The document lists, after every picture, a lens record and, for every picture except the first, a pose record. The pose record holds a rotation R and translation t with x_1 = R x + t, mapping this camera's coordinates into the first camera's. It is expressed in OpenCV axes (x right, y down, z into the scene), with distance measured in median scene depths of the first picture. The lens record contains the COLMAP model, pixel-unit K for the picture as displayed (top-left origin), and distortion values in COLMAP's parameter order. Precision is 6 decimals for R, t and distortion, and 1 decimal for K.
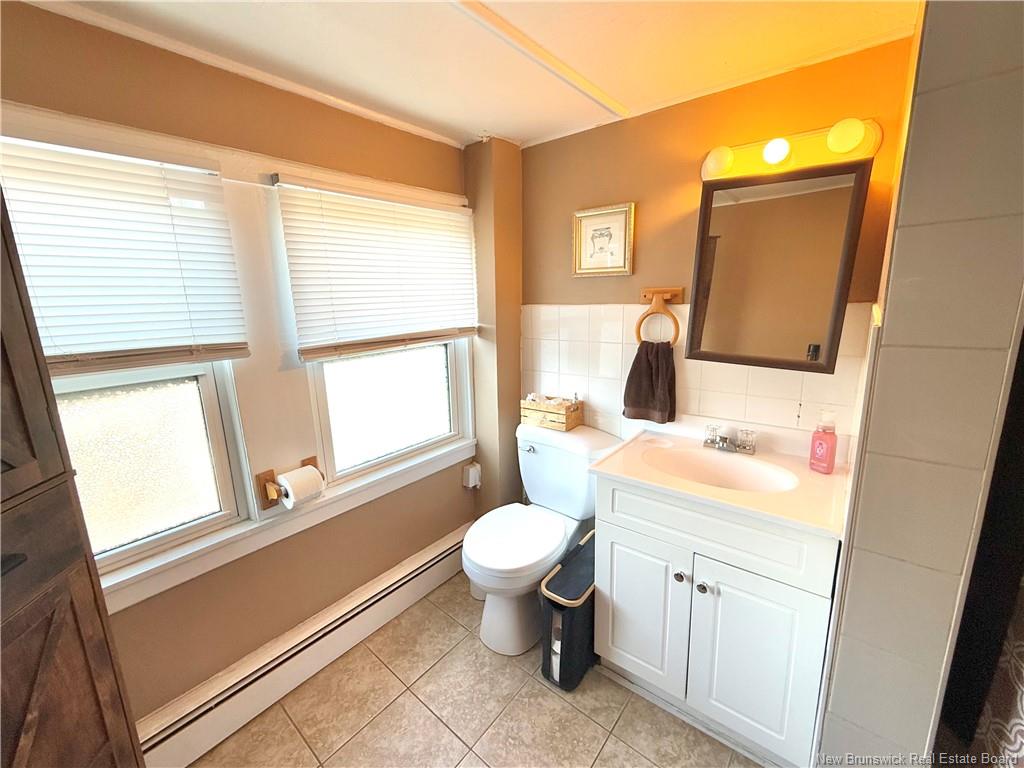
lens RADIAL K [[412.7, 0, 510.4], [0, 412.7, 382.6], [0, 0, 1]] dist [0.002477, 0.000180]
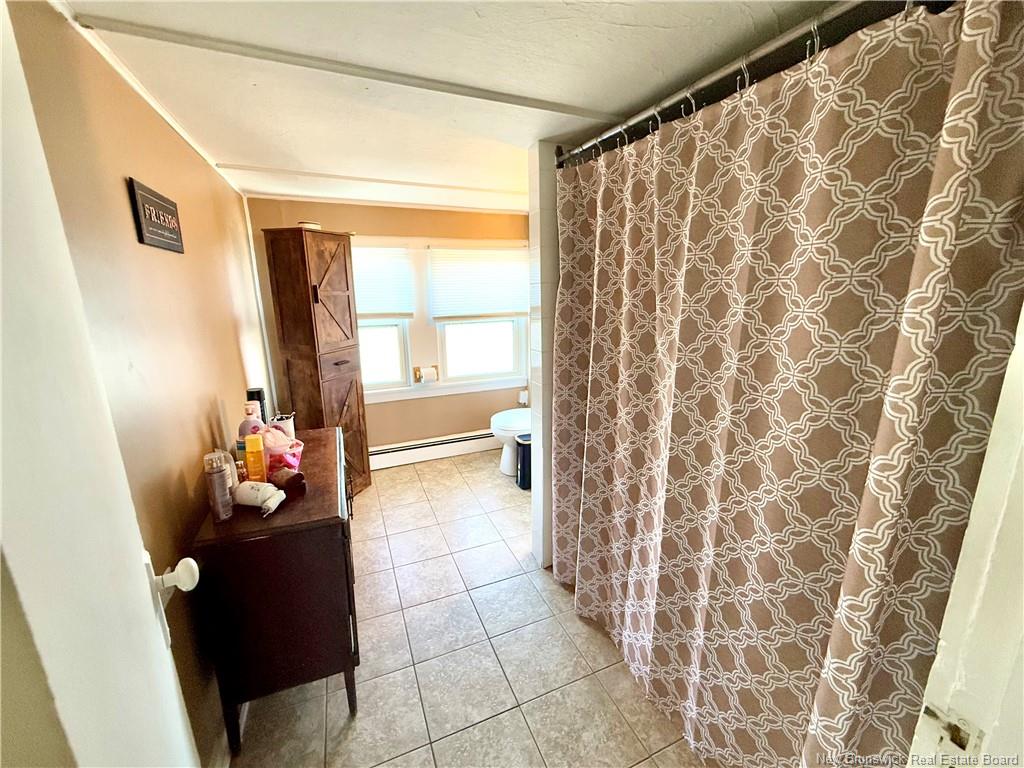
lens RADIAL K [[412.7, 0, 514.0], [0, 412.7, 385.8], [0, 0, 1]] dist [0.002477, 0.000180]
pose [[0.883262, 0.123535, -0.452314, 0.999933], [-0.109926, 0.992340, 0.056367, 0.125998], [0.455812, -0.000065, 0.890076, -0.881659]]
